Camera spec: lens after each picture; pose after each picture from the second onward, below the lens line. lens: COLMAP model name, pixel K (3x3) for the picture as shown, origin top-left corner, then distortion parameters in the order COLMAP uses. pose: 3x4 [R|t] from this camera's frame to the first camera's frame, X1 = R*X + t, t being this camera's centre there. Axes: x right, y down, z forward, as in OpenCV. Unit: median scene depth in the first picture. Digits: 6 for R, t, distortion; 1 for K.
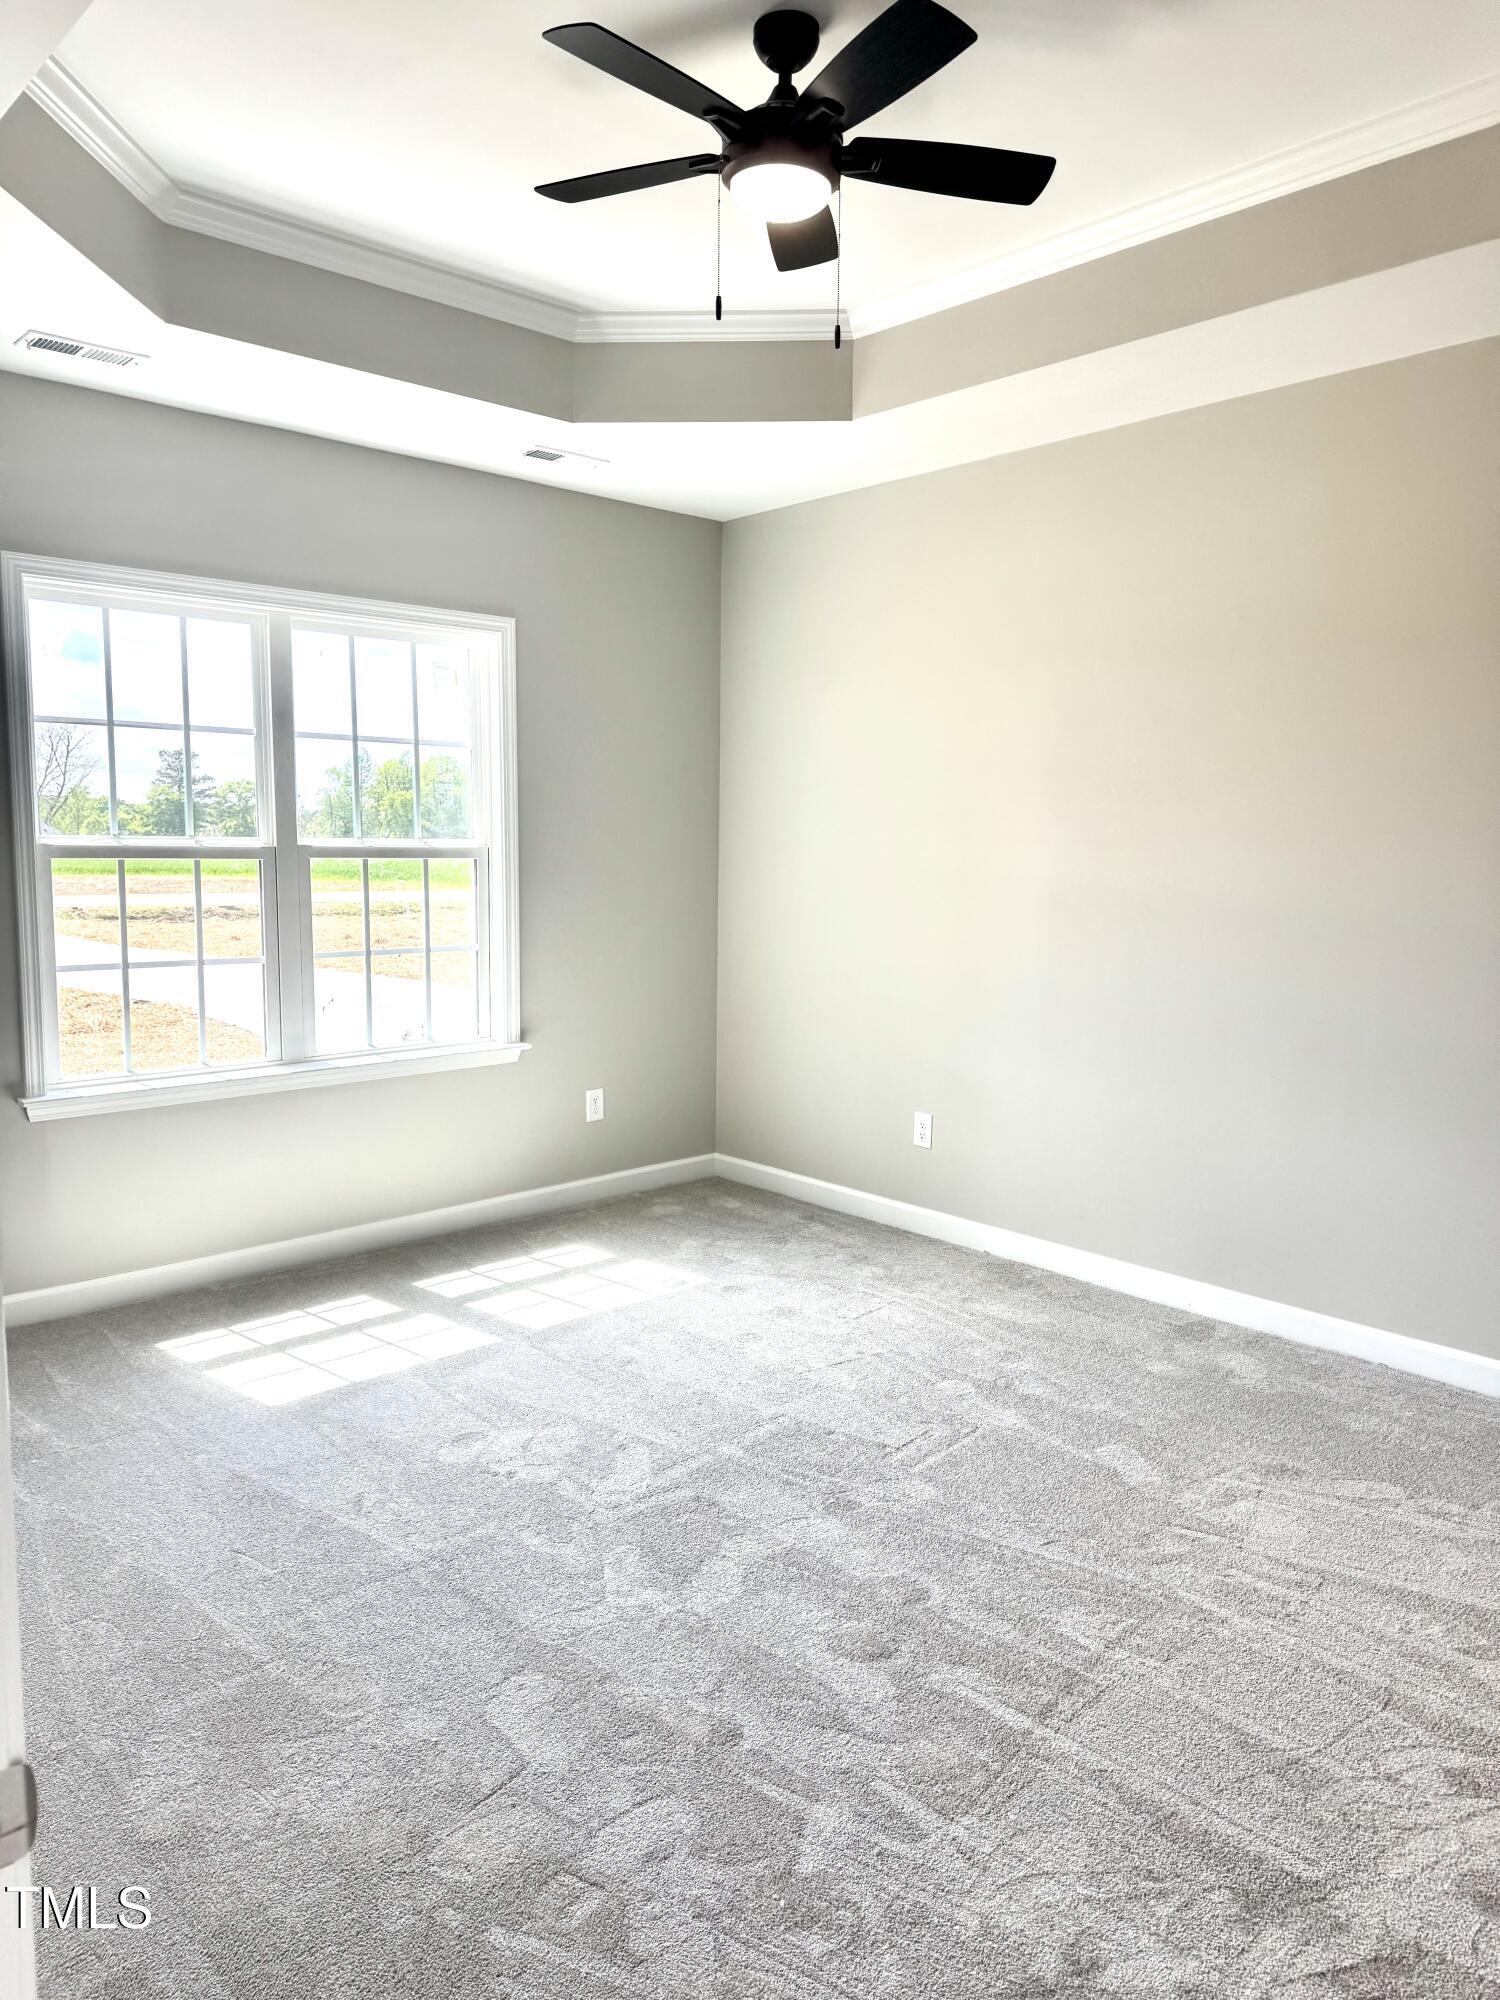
lens RADIAL K [[1376.9, 0, 750.0], [0, 1376.9, 1000.0], [0, 0, 1]] dist [0.113323, -0.219894]
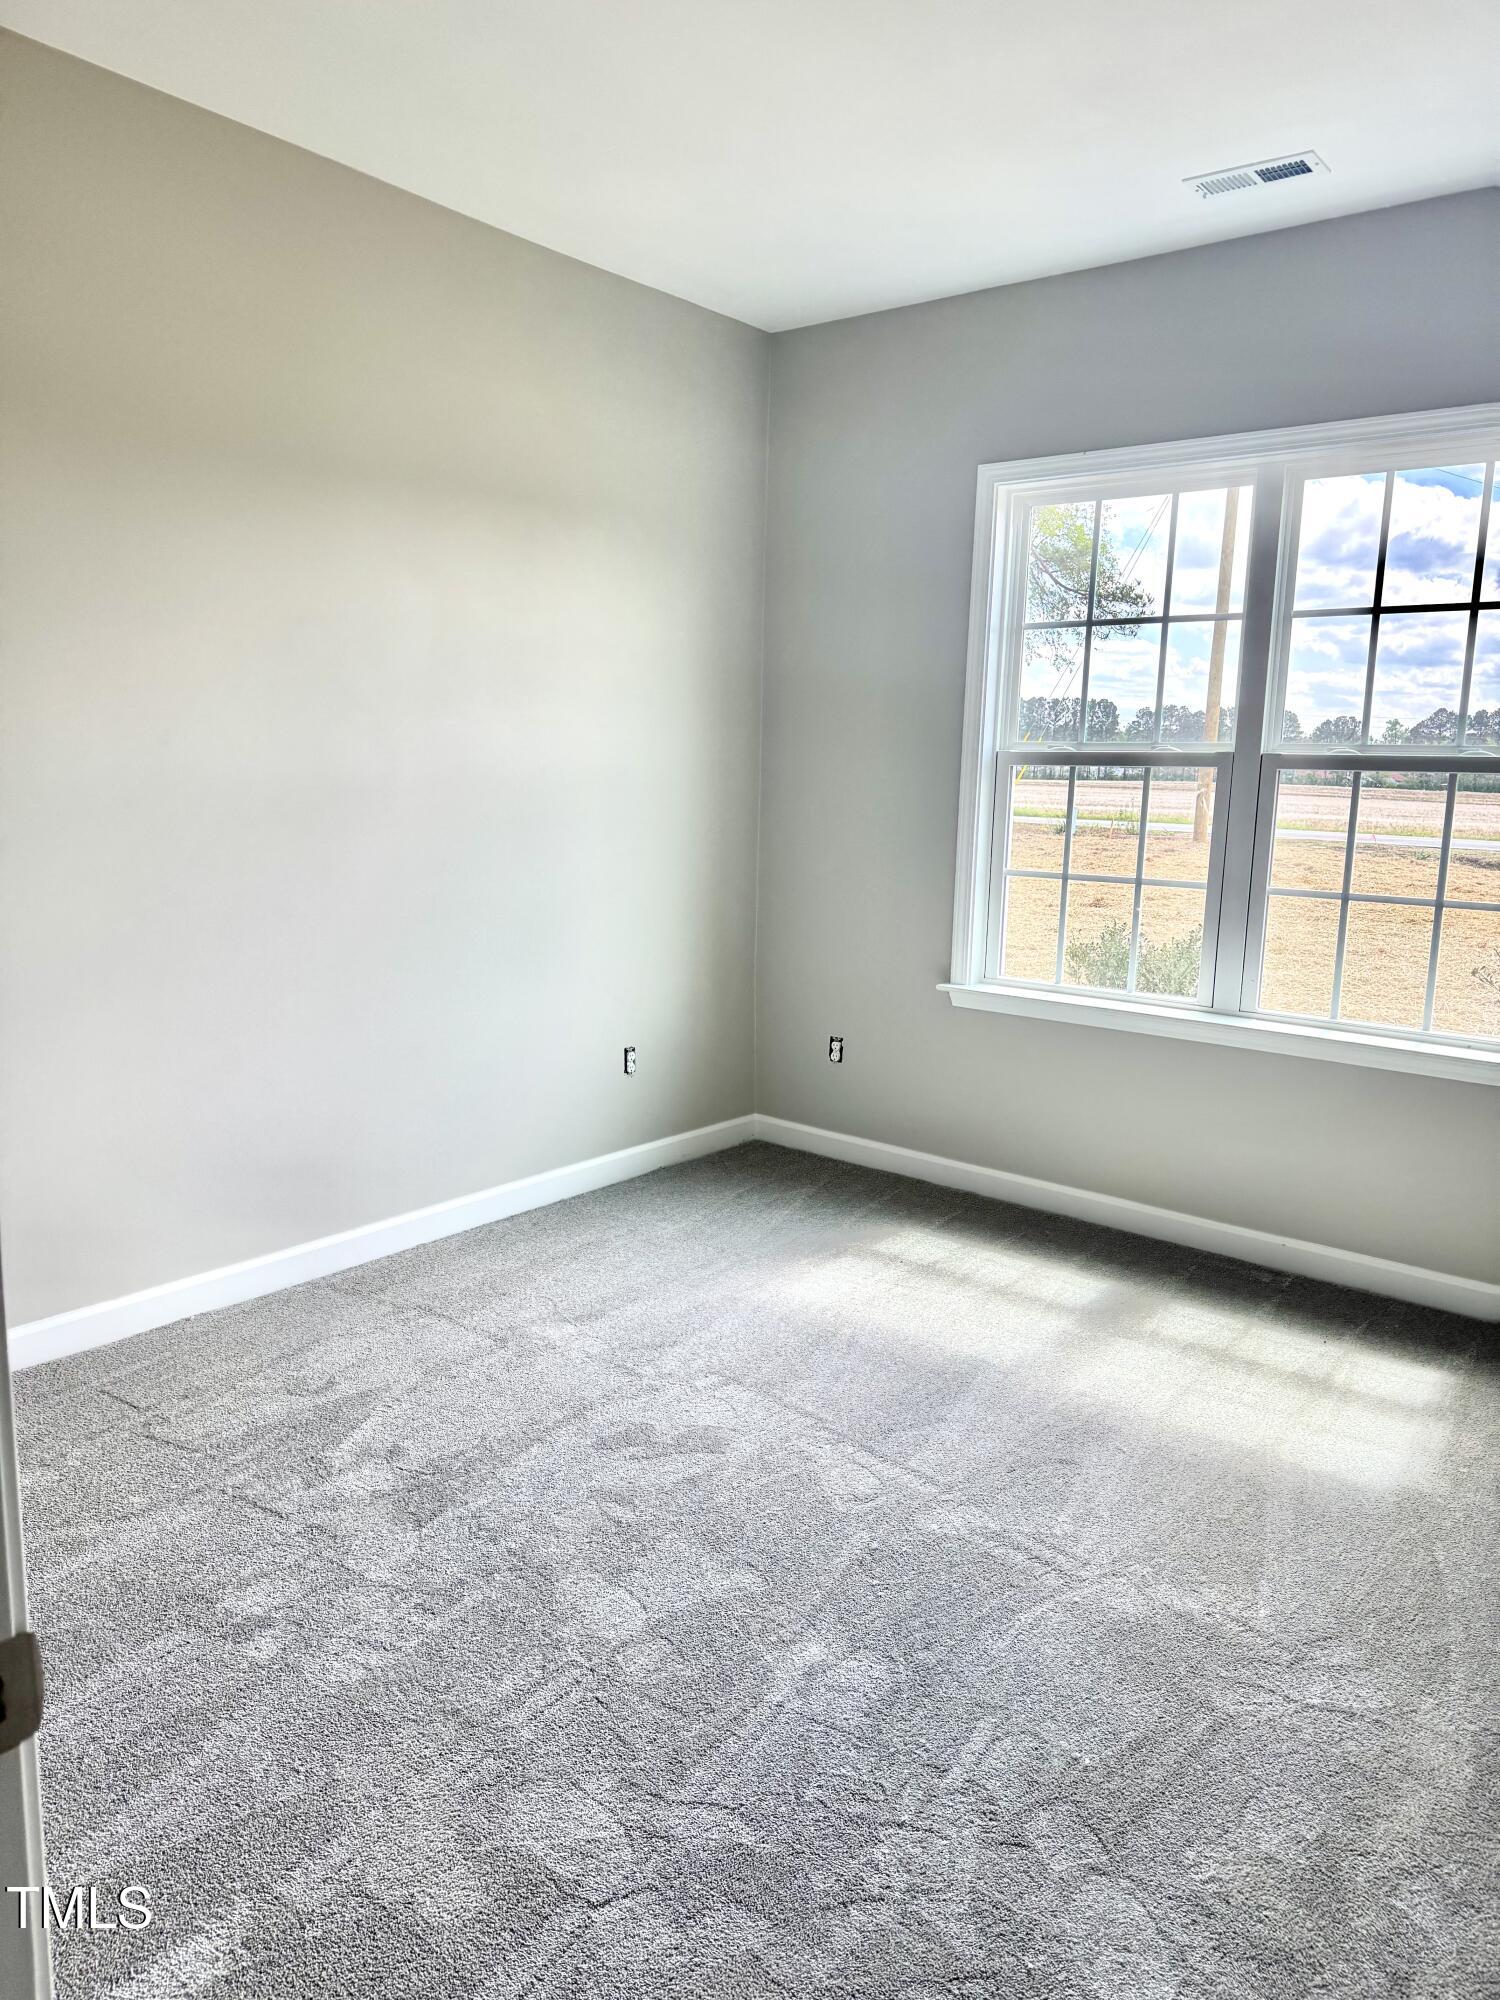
lens RADIAL K [[1376.9, 0, 750.0], [0, 1376.9, 1000.0], [0, 0, 1]] dist [0.113323, -0.219894]
pose [[0.106137, 0.172345, -0.979302, 0.464965], [-0.134502, 0.978302, 0.157591, -0.057138], [0.985213, 0.114992, 0.127015, 0.616431]]
